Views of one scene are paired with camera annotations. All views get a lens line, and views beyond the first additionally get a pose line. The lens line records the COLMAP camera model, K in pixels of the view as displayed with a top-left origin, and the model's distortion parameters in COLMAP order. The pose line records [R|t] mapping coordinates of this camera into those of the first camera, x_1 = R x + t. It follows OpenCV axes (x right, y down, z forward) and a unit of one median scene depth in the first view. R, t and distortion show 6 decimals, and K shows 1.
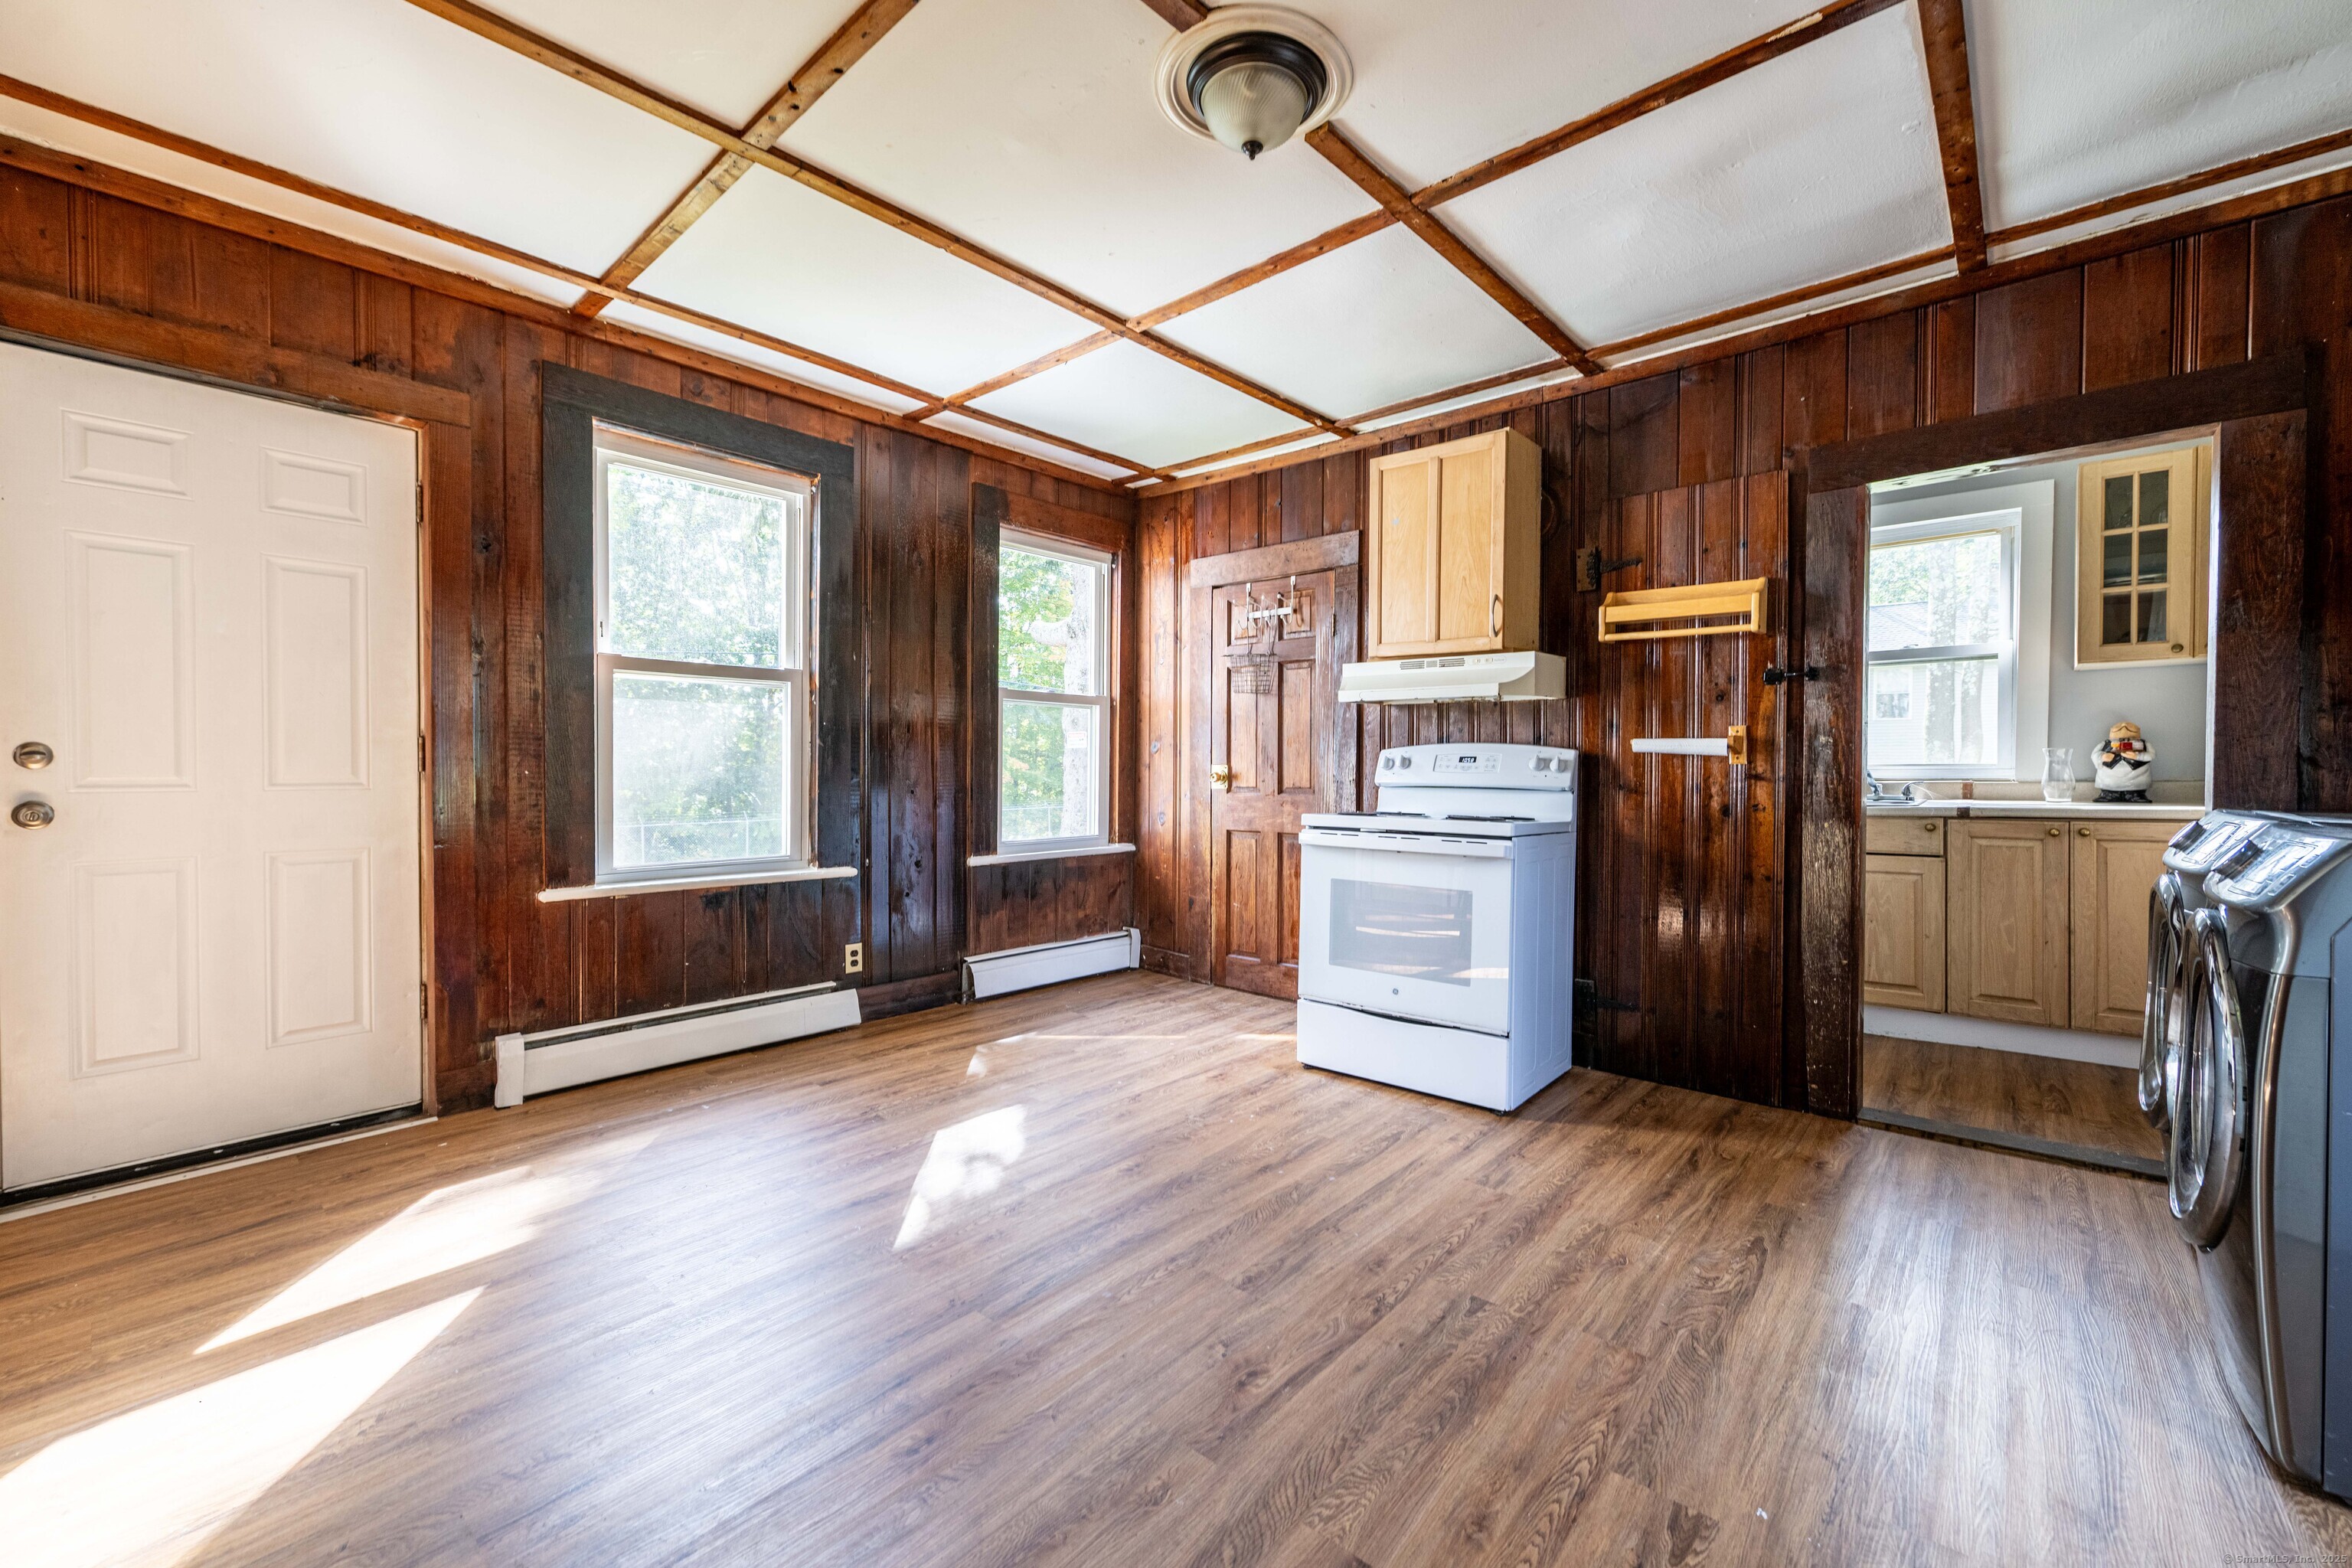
lens RADIAL K [[940.7, 0, 1176.7], [0, 940.7, 777.9], [0, 0, 1]] dist [0.000225, -0.000544]
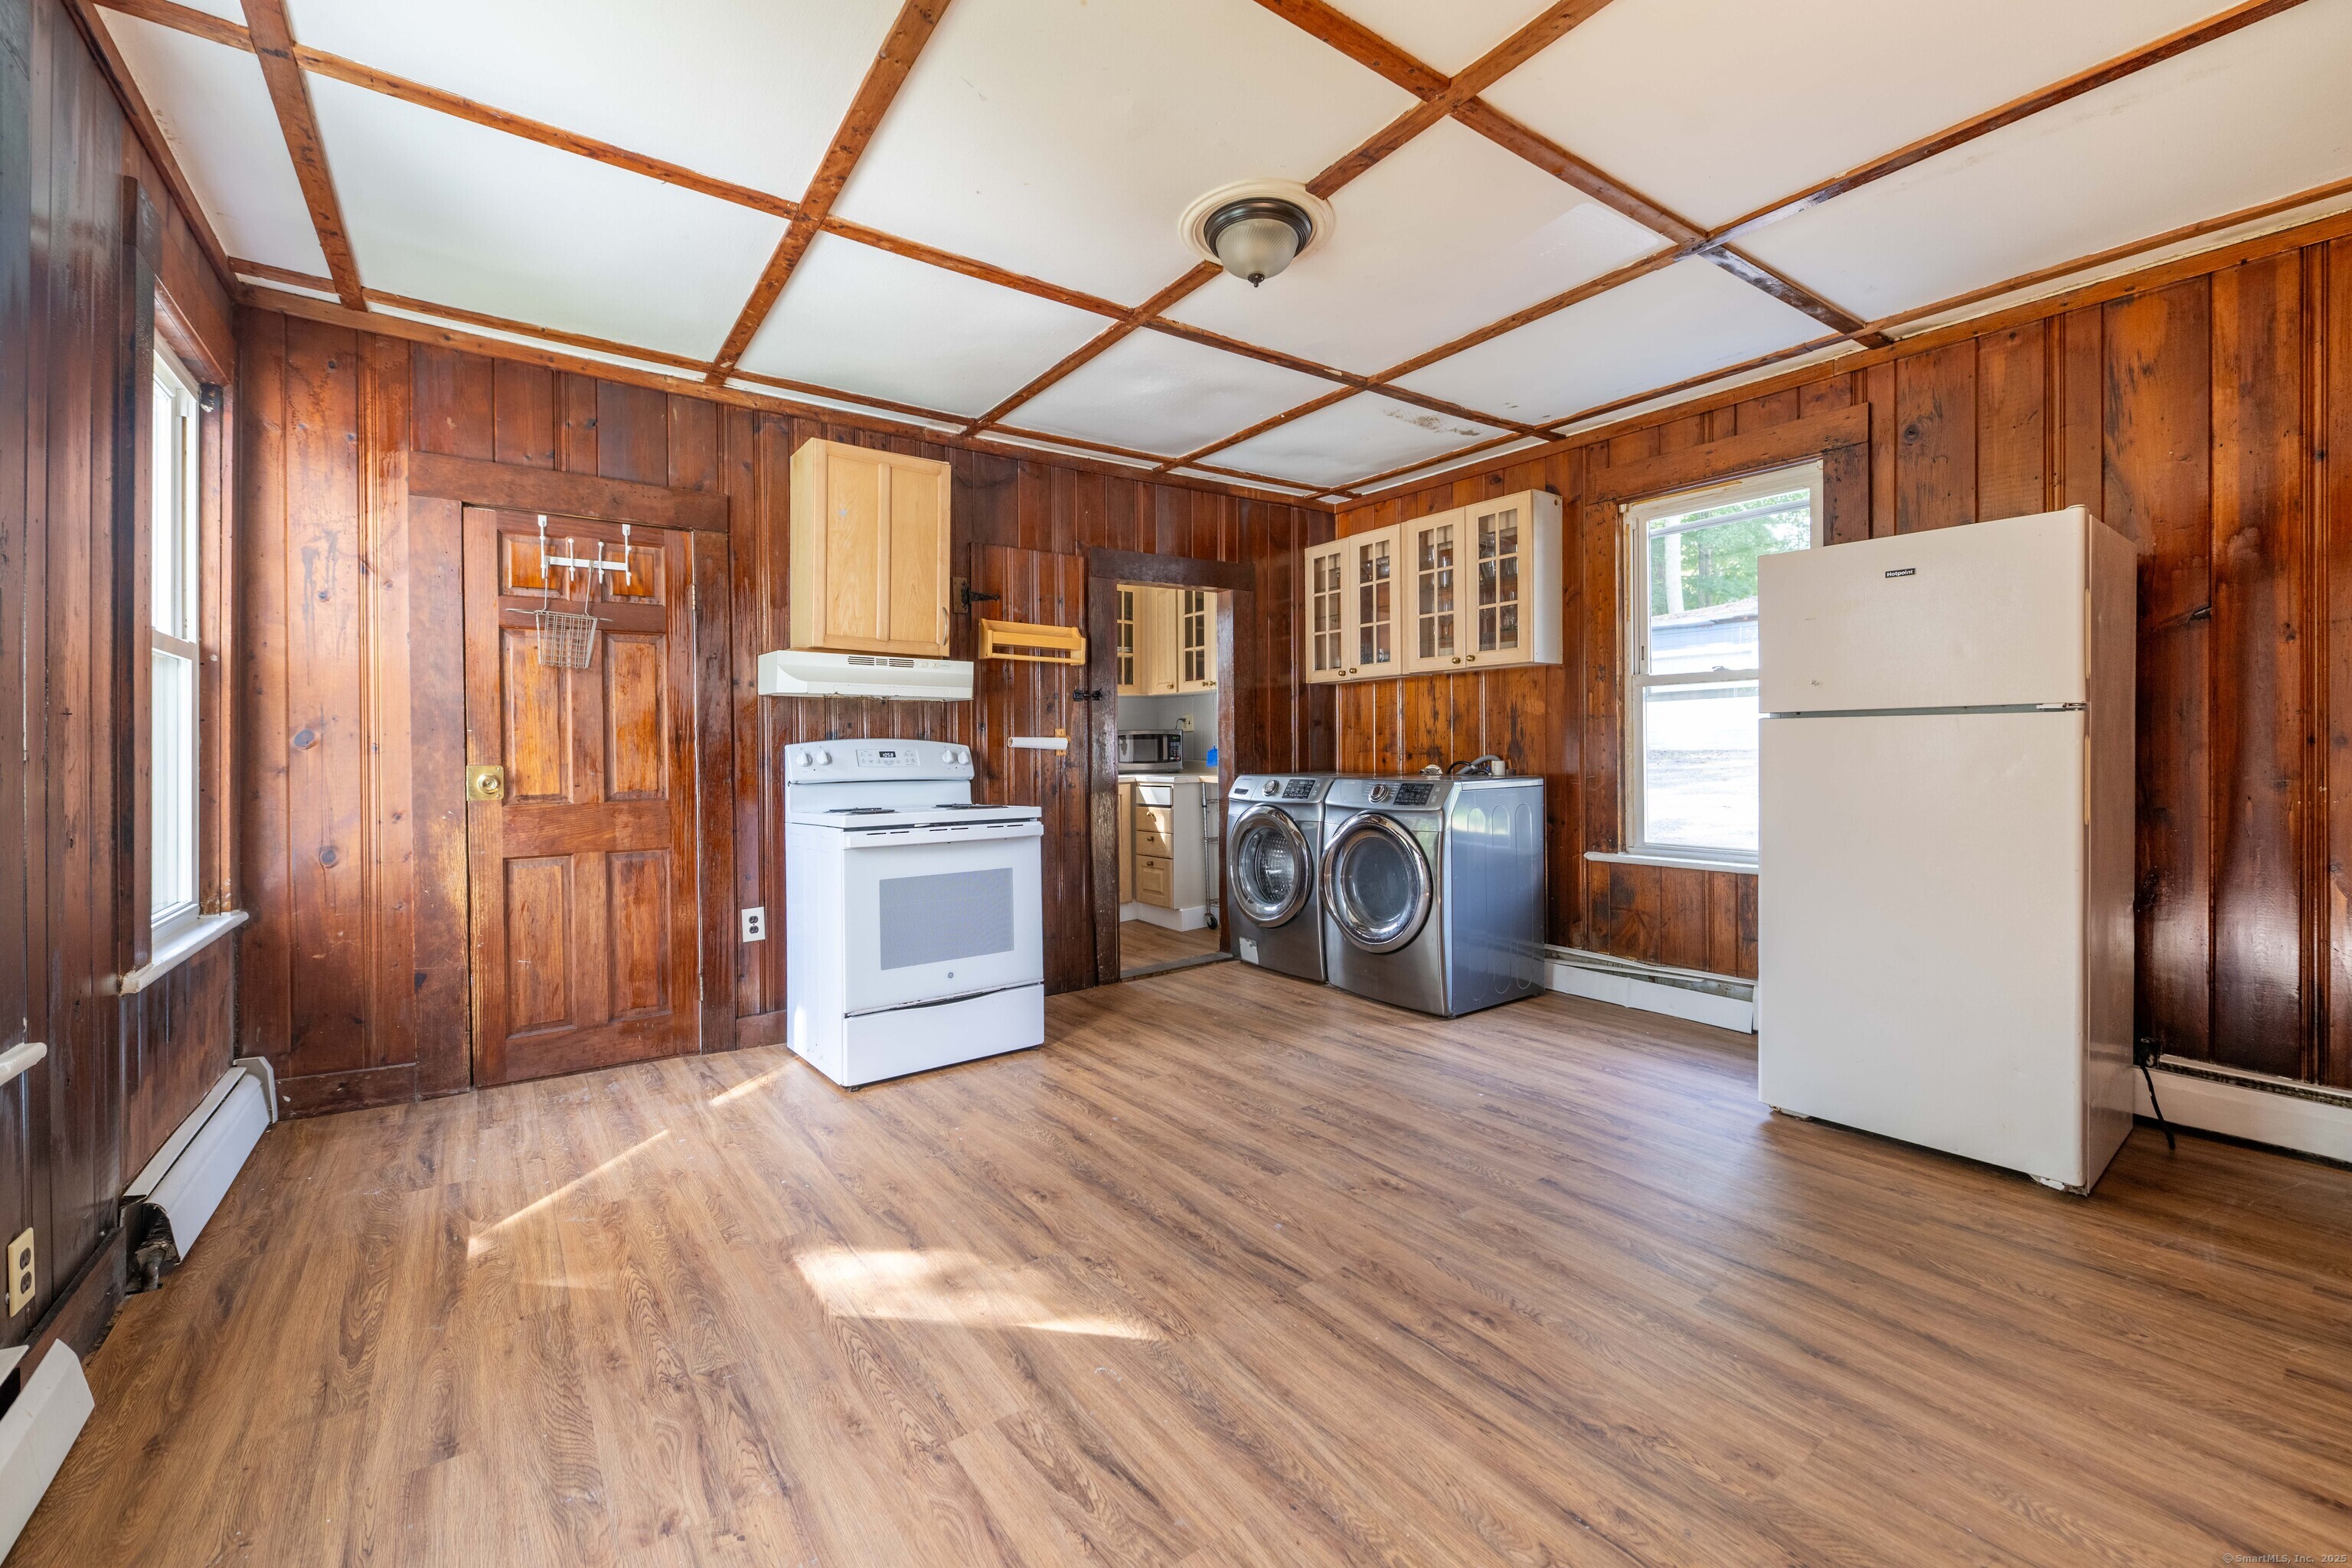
lens RADIAL K [[940.7, 0, 1162.2], [0, 940.7, 752.8], [0, 0, 1]] dist [0.000225, -0.000544]
pose [[0.228770, -0.009339, 0.973436, -0.768382], [0.021964, 0.999749, 0.004430, -0.022927], [-0.973233, 0.020367, 0.228917, 0.543983]]
